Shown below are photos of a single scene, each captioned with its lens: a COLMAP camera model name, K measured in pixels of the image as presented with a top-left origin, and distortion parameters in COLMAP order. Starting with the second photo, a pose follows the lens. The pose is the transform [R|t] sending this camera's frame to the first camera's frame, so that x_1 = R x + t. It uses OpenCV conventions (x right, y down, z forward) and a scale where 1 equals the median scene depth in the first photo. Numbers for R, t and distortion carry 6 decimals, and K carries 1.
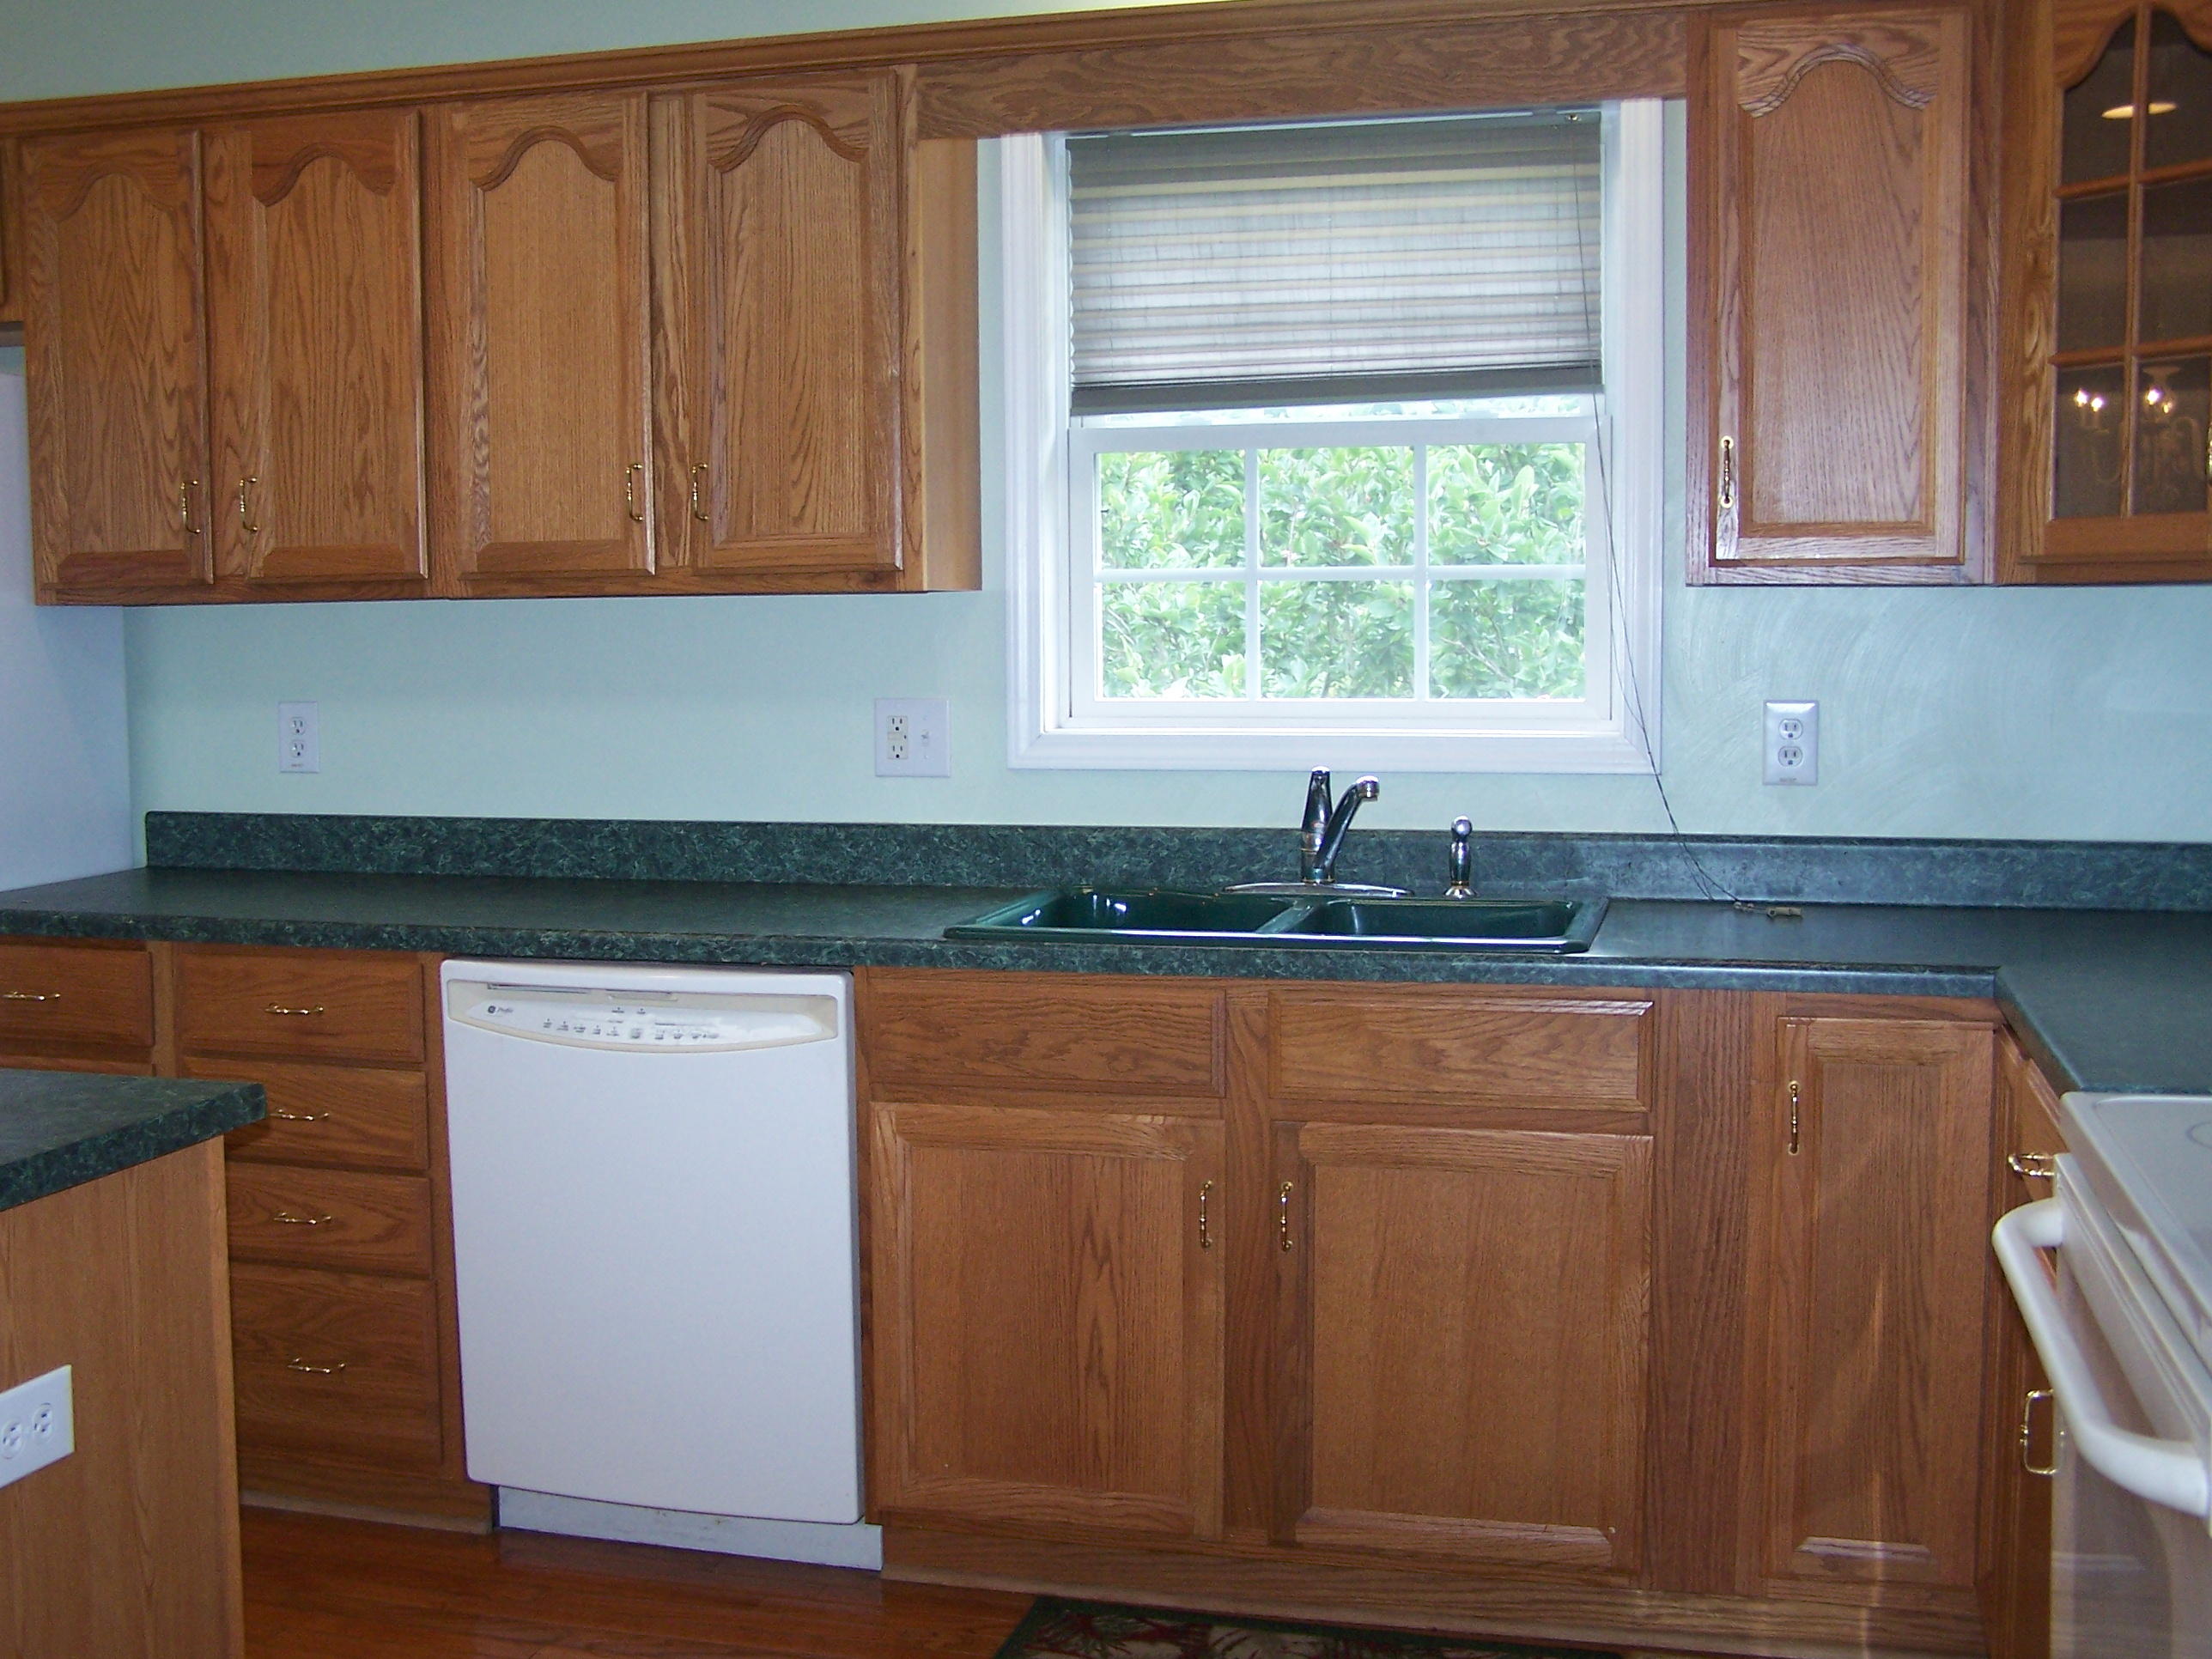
lens RADIAL K [[2488.6, 0, 1116.9], [0, 2488.6, 823.7], [0, 0, 1]] dist [-0.081775, 0.000000]
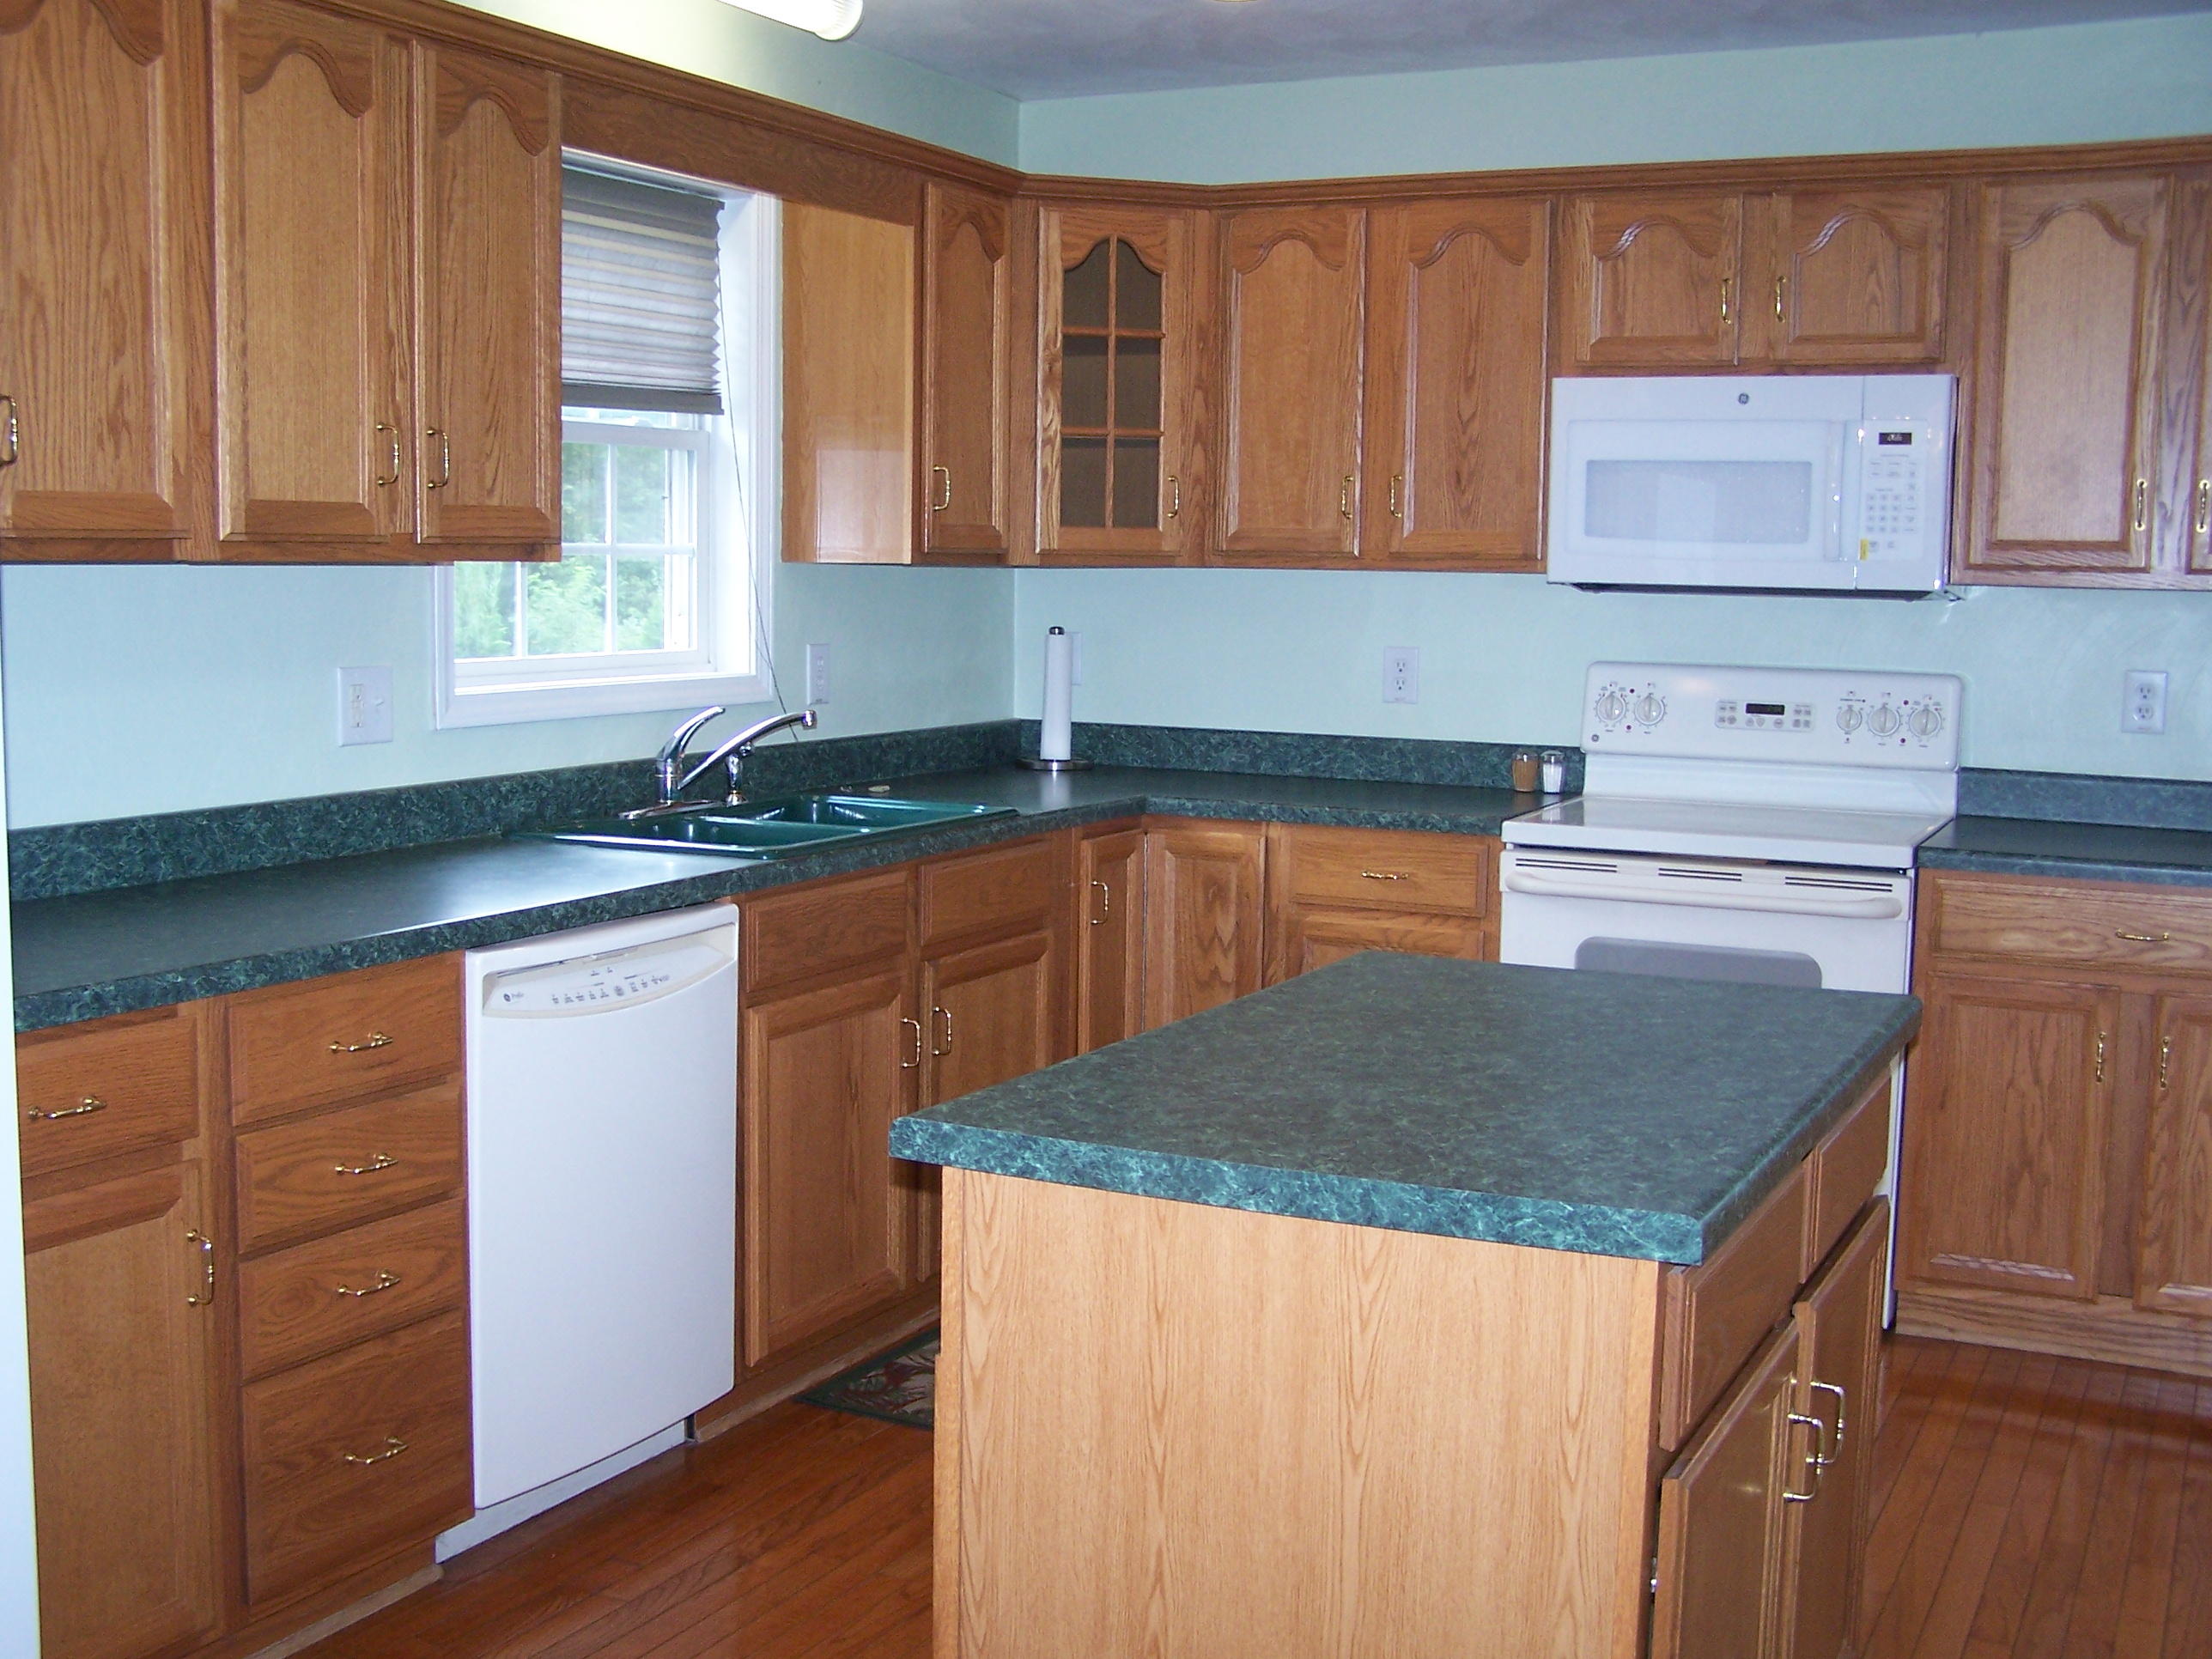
lens RADIAL K [[2488.6, 0, 1117.4], [0, 2488.6, 847.2], [0, 0, 1]] dist [-0.081775, 0.000000]
pose [[0.171781, -0.102138, 0.979826, -1.047566], [0.056408, 0.993999, 0.093727, -0.055333], [-0.983519, 0.039169, 0.176512, 0.545678]]
